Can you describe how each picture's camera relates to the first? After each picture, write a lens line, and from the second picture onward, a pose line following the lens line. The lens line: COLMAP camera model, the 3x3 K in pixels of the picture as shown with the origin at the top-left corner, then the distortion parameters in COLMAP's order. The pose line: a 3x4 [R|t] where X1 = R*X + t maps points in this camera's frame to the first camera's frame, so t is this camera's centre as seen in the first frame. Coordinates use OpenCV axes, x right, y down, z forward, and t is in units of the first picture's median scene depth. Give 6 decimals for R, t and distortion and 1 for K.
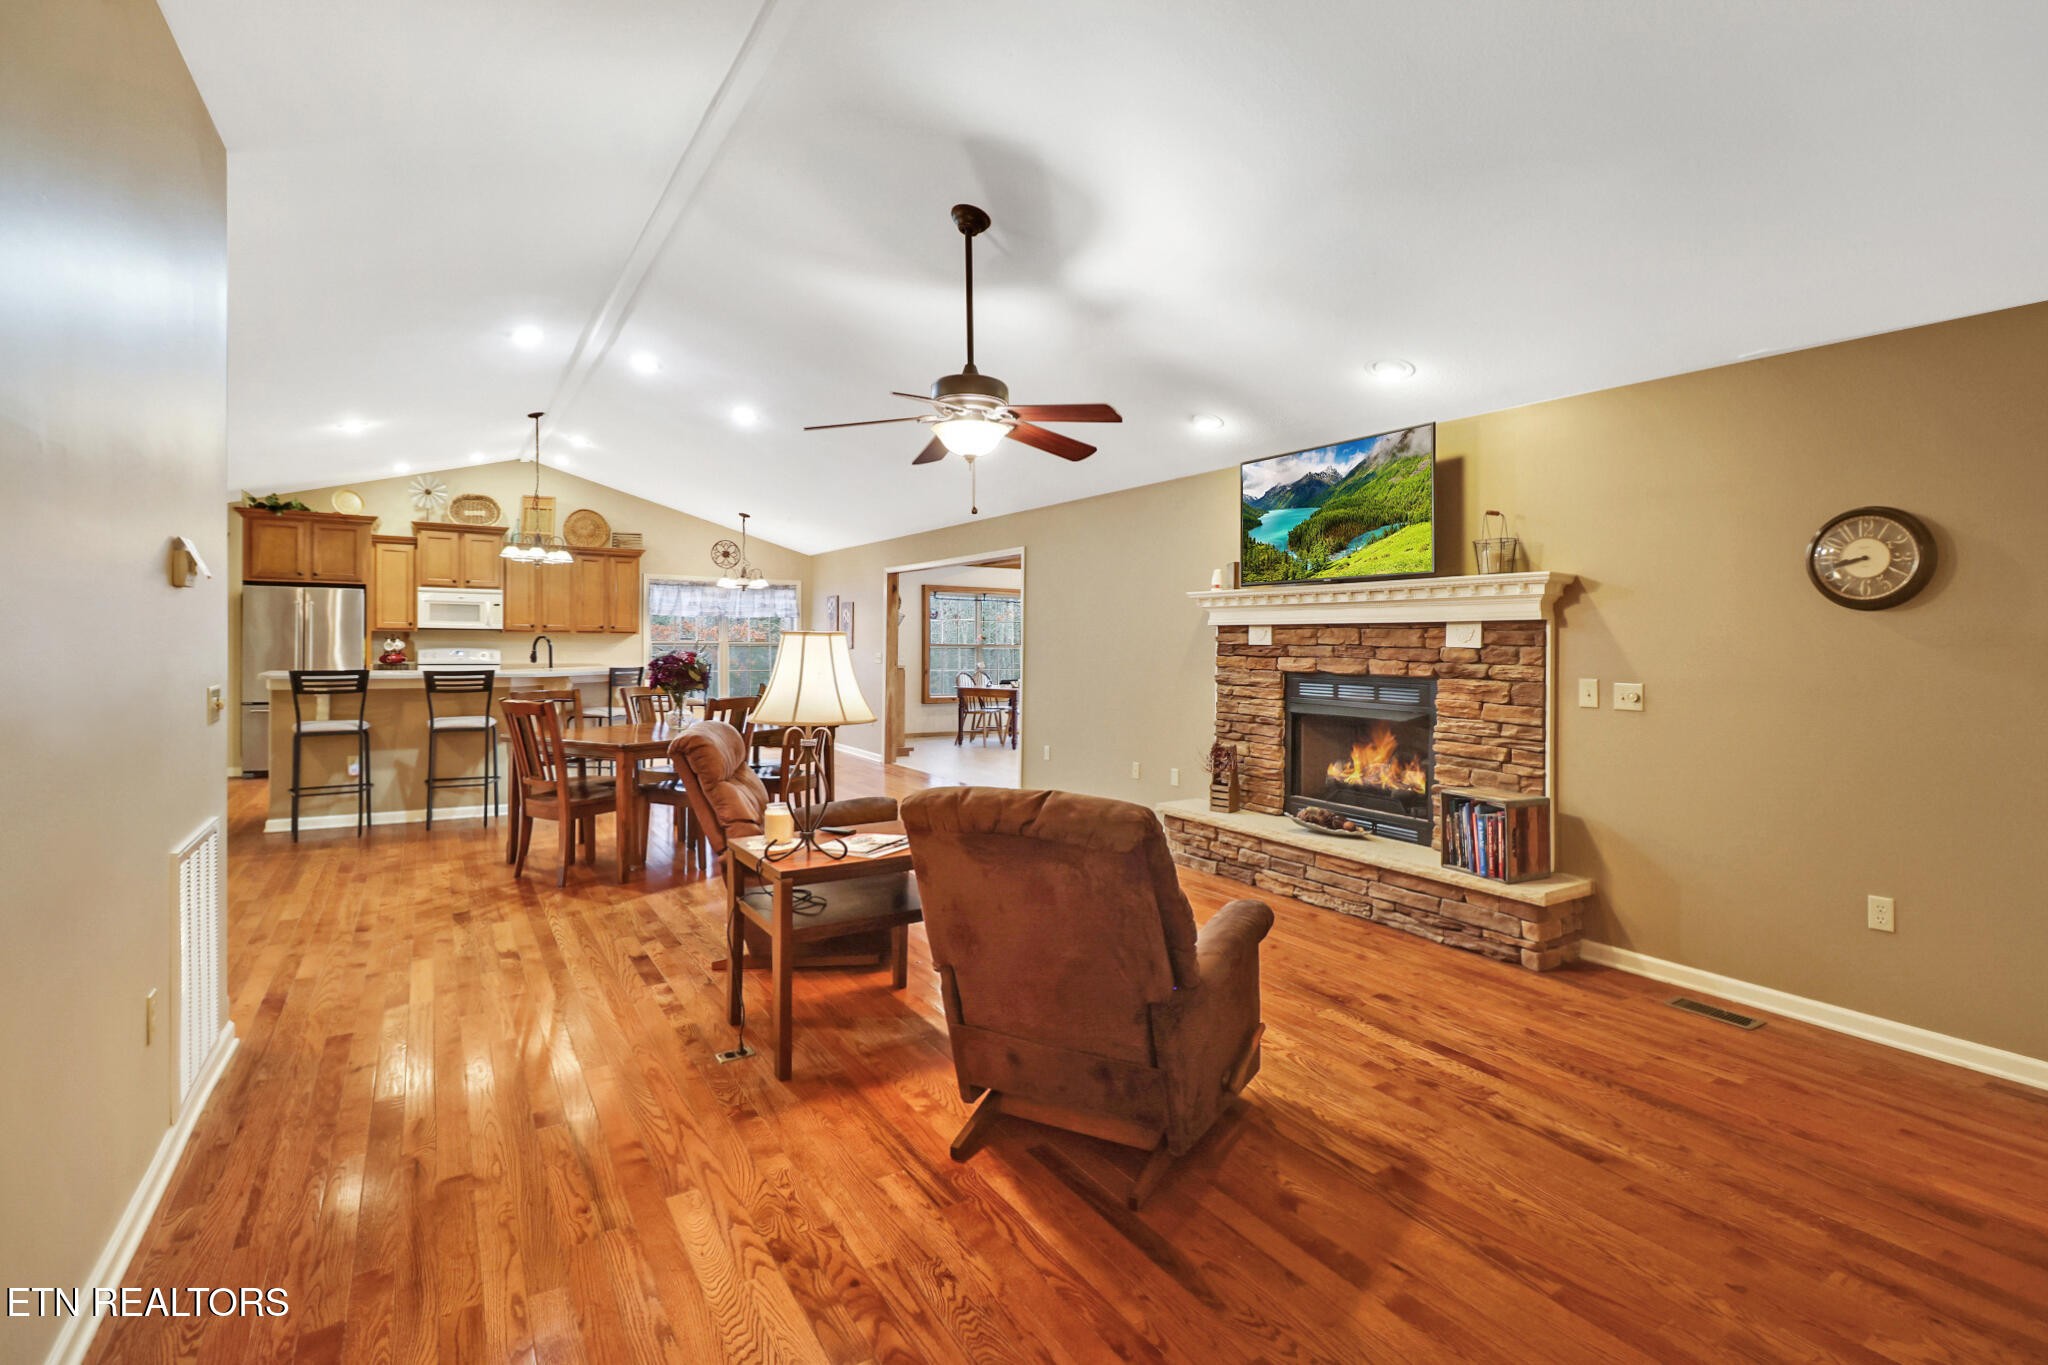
lens RADIAL K [[958.8, 0, 1039.4], [0, 958.8, 647.3], [0, 0, 1]] dist [0.001781, -0.015990]
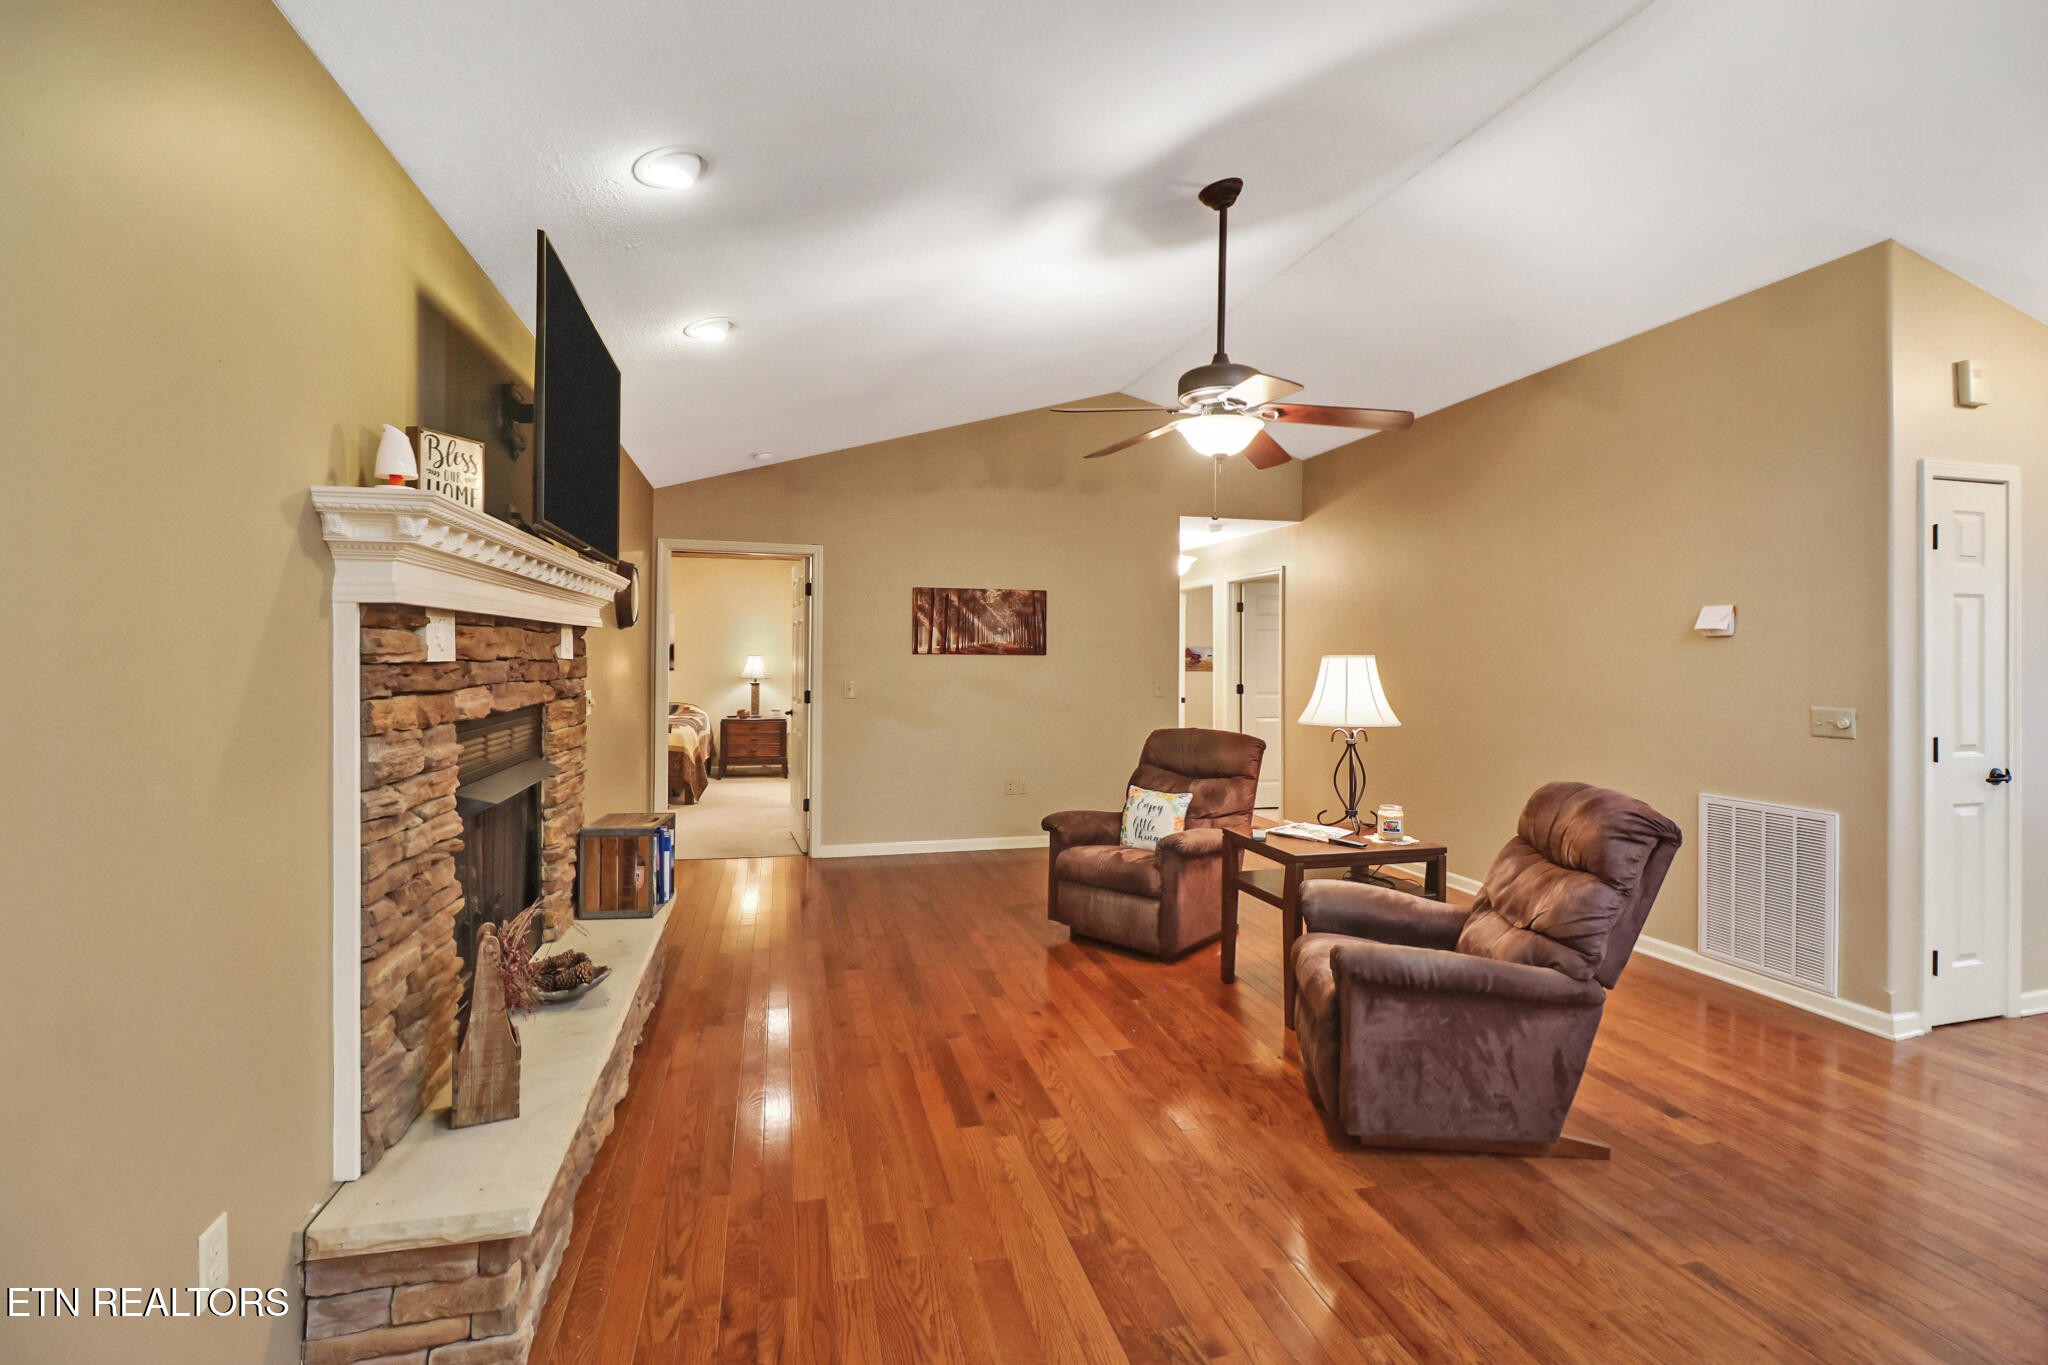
lens RADIAL K [[945.6, 0, 1035.0], [0, 945.6, 655.6], [0, 0, 1]] dist [0.000737, 0.000290]
pose [[-0.955435, -0.014007, 0.294869, -0.133018], [-0.011916, 0.999890, 0.008887, -0.012980], [-0.294961, 0.004978, -0.955496, 1.489515]]
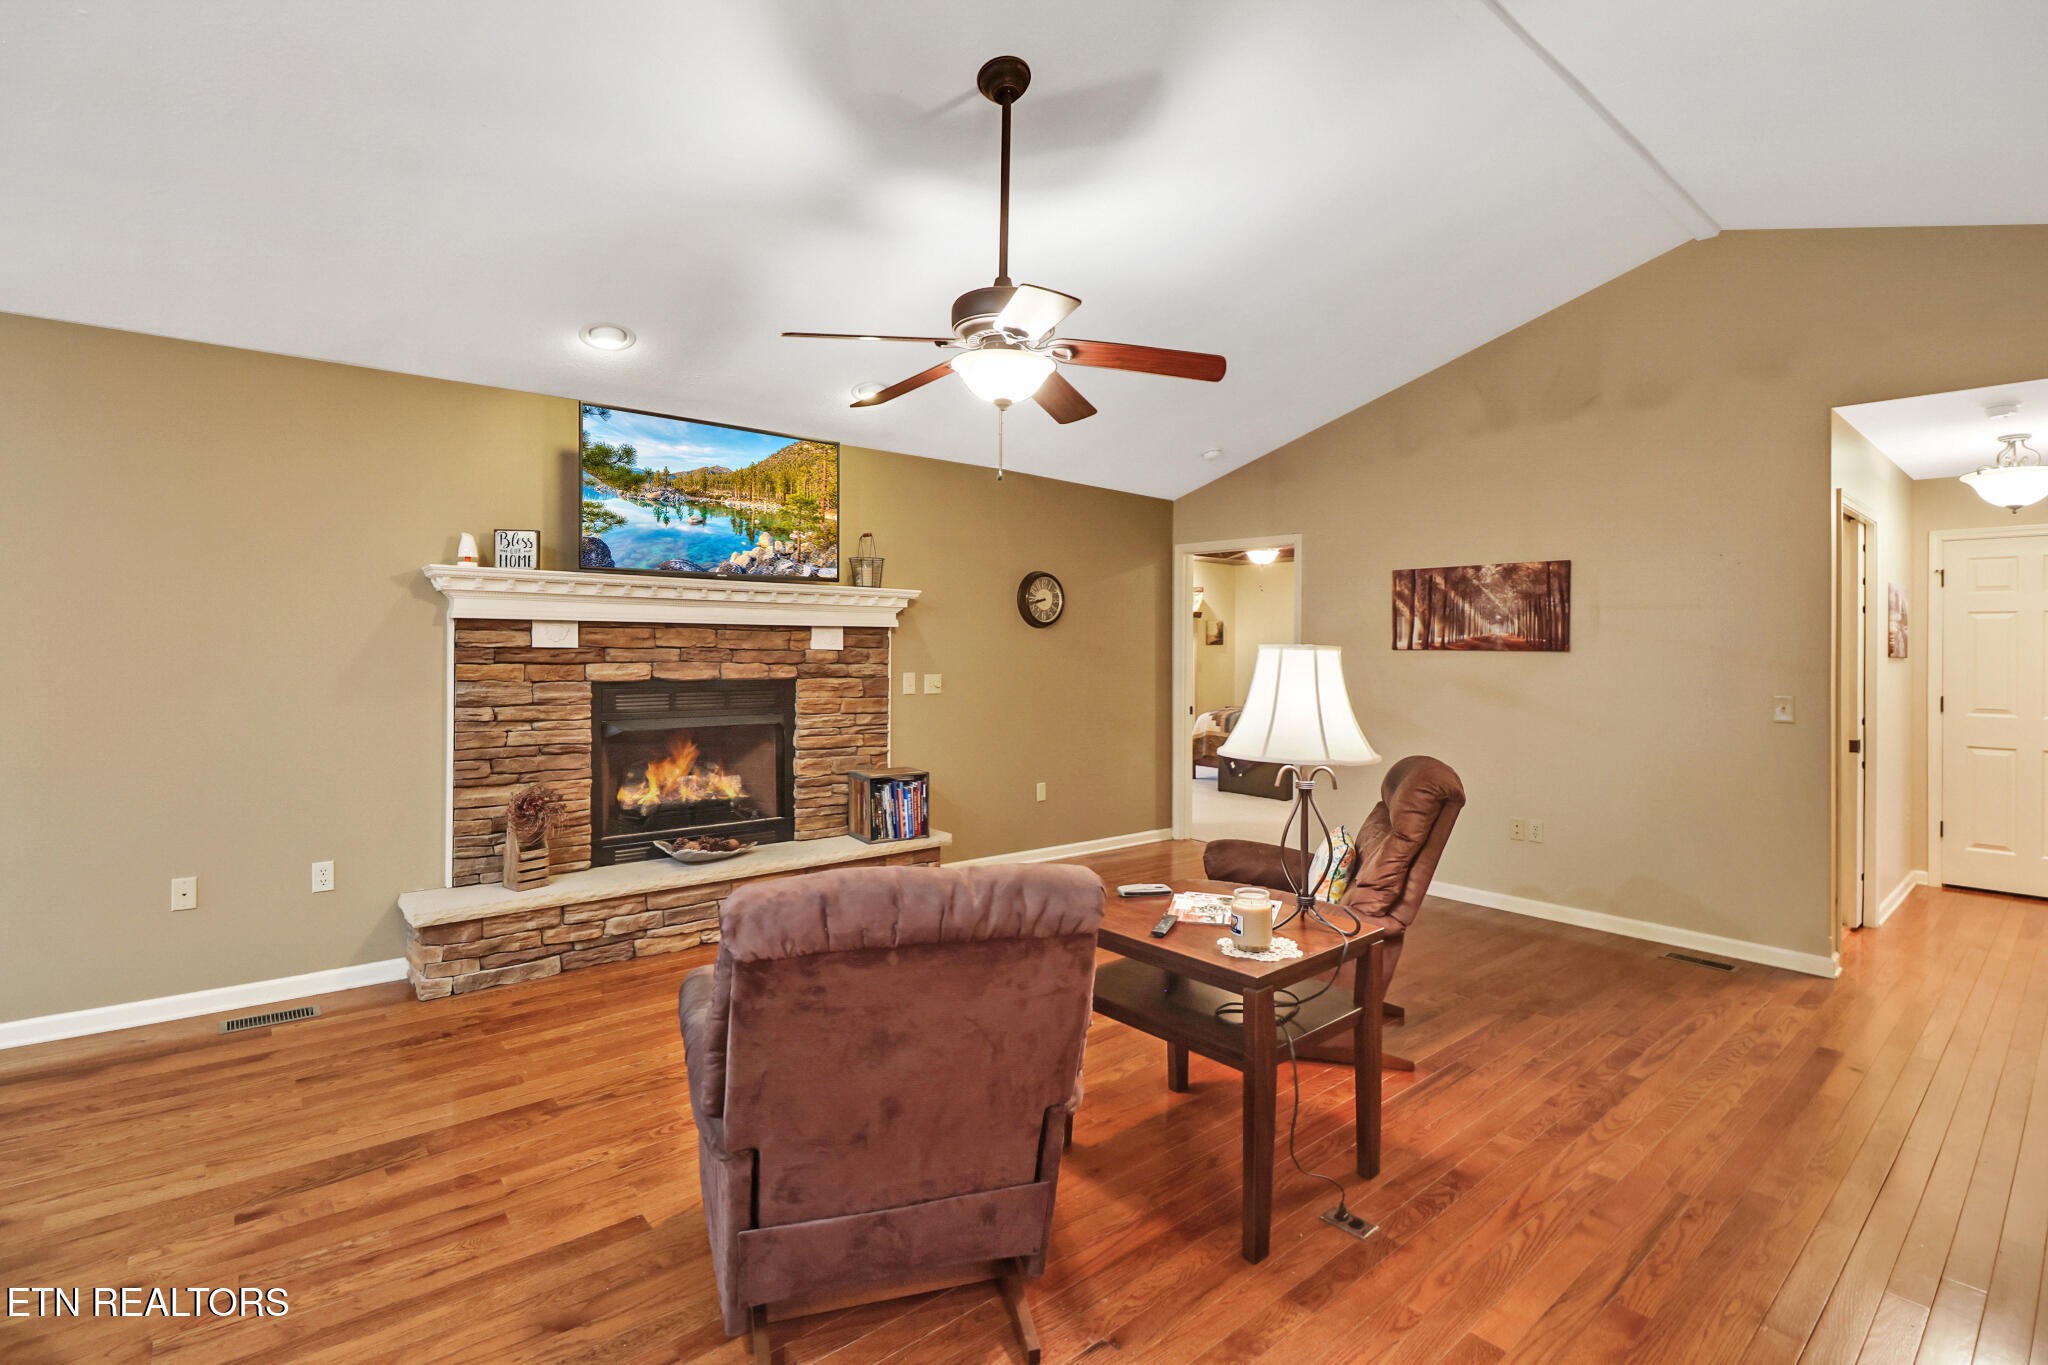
lens RADIAL K [[958.8, 0, 1039.4], [0, 958.8, 647.3], [0, 0, 1]] dist [0.001781, -0.015990]
pose [[-0.148494, -0.011448, 0.988847, -0.634446], [-0.005005, 0.999929, 0.010825, -0.014343], [-0.988901, -0.003342, -0.148540, 0.850786]]
